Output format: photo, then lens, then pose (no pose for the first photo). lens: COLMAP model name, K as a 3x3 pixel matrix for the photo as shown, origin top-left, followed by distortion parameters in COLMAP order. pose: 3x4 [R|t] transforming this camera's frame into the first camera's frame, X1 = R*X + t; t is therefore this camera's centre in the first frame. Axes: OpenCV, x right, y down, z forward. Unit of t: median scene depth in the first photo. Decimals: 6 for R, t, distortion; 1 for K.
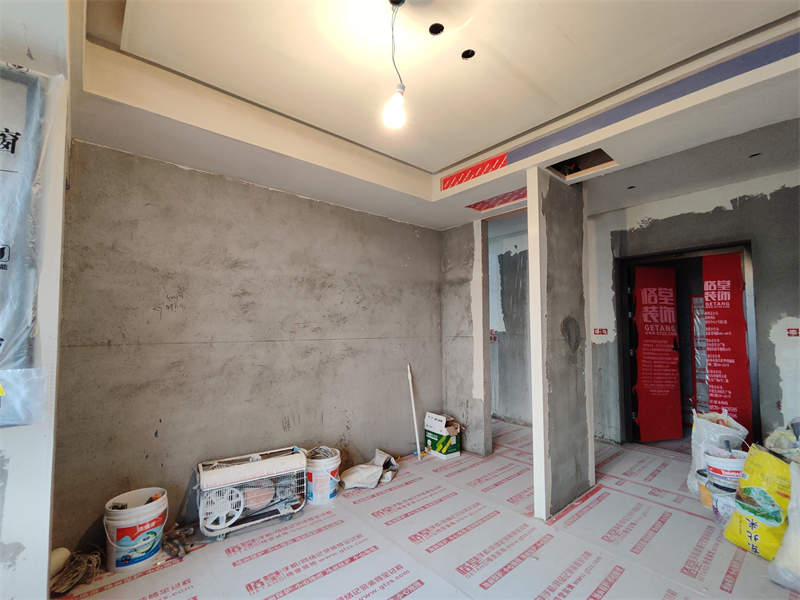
lens RADIAL K [[363.4, 0, 401.5], [0, 363.4, 311.6], [0, 0, 1]] dist [-0.004509, 0.005646]
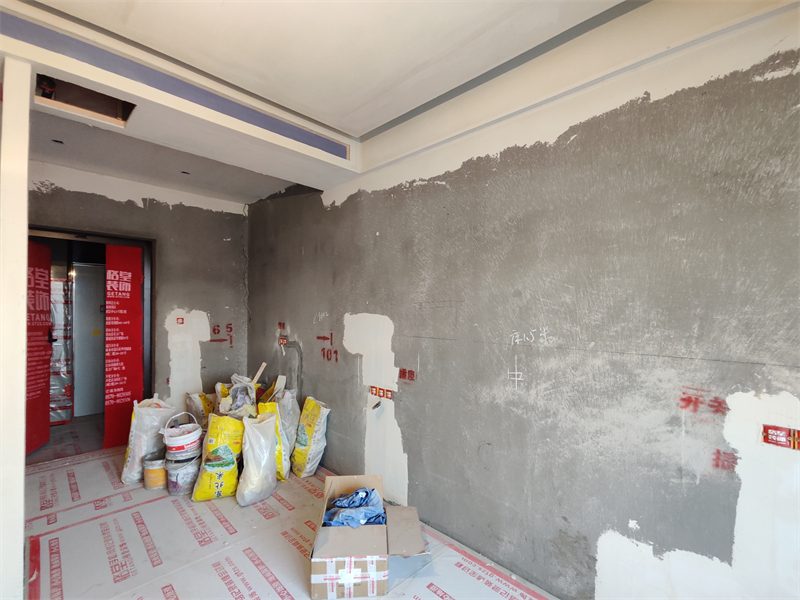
lens RADIAL K [[363.4, 0, 401.6], [0, 363.4, 310.9], [0, 0, 1]] dist [-0.004509, 0.005646]
pose [[-0.073116, 0.002382, 0.997321, -0.225651], [-0.055203, 0.998454, -0.006432, -0.011896], [-0.995794, -0.055525, -0.072872, 0.318345]]
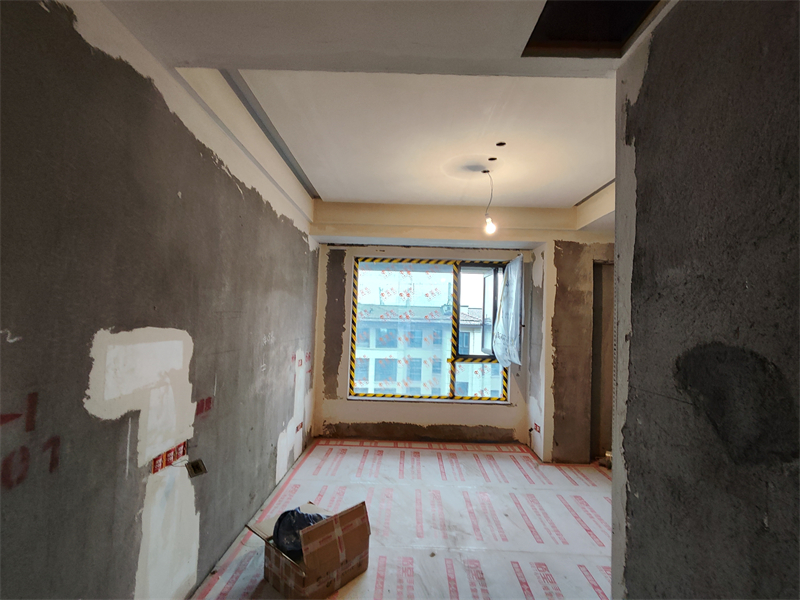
lens RADIAL K [[363.4, 0, 404.4], [0, 363.4, 310.8], [0, 0, 1]] dist [-0.004509, 0.005646]
pose [[-0.660530, -0.036645, -0.749905, 0.793337], [0.008675, 0.998369, -0.056428, 0.000744], [0.750750, -0.043778, -0.659135, 0.889618]]
